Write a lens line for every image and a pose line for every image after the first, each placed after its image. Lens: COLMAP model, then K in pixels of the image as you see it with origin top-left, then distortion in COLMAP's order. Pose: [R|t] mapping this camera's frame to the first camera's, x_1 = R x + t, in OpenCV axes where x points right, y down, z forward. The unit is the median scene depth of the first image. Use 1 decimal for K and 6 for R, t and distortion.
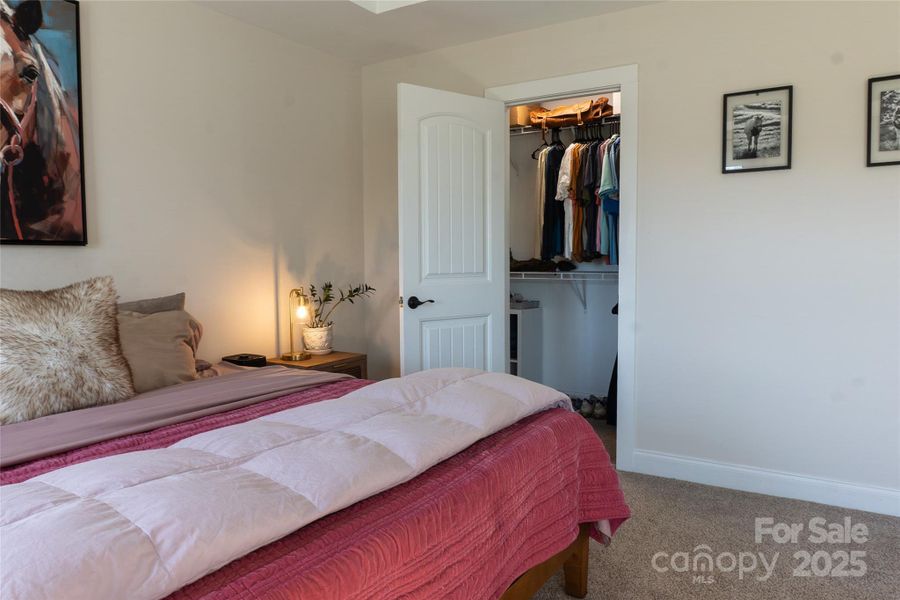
lens RADIAL K [[623.9, 0, 449.9], [0, 623.9, 295.7], [0, 0, 1]] dist [-0.014244, 0.006321]
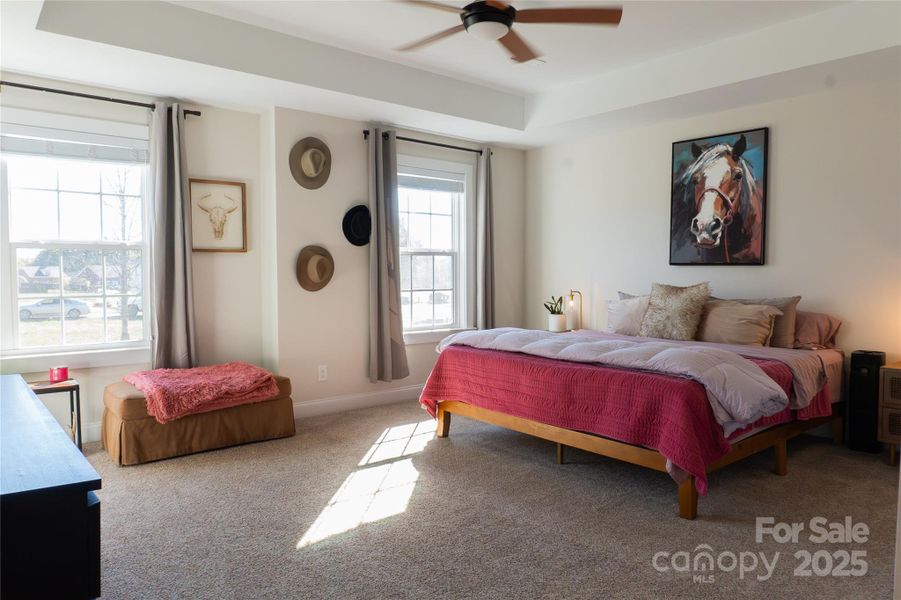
lens RADIAL K [[624.6, 0, 451.9], [0, 624.6, 300.9], [0, 0, 1]] dist [-0.014244, 0.006321]
pose [[-0.269685, 0.060285, -0.961060, 1.440162], [-0.053188, 0.995582, 0.077375, -0.074463], [0.961479, 0.071984, -0.265287, 0.674794]]
